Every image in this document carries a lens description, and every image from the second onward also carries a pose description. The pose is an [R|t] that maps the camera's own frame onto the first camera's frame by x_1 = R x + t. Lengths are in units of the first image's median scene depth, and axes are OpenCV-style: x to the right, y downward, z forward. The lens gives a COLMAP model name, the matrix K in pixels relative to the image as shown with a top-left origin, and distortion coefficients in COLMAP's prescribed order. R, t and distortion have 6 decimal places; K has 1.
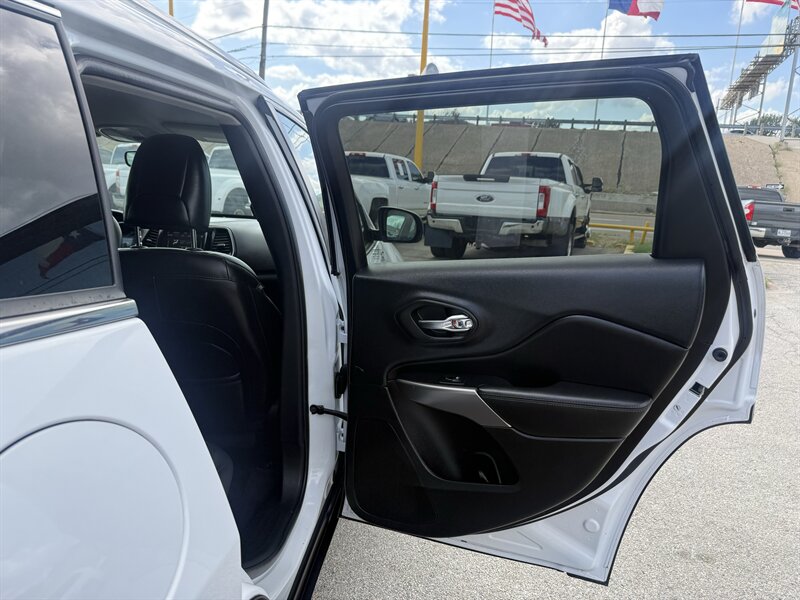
lens RADIAL K [[575.1, 0, 409.5], [0, 575.1, 301.9], [0, 0, 1]] dist [0.032965, -0.042313]
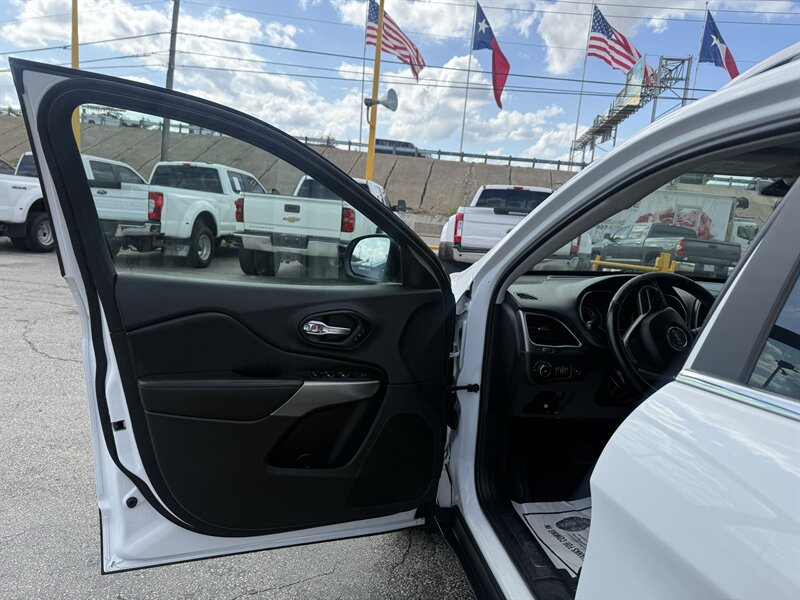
lens RADIAL K [[575.1, 0, 403.4], [0, 575.1, 304.5], [0, 0, 1]] dist [0.032965, -0.042313]
pose [[0.973810, -0.002907, 0.227343, -0.163063], [0.011242, 0.999311, -0.035379, -0.016671], [-0.227083, 0.037008, 0.973172, 0.065307]]
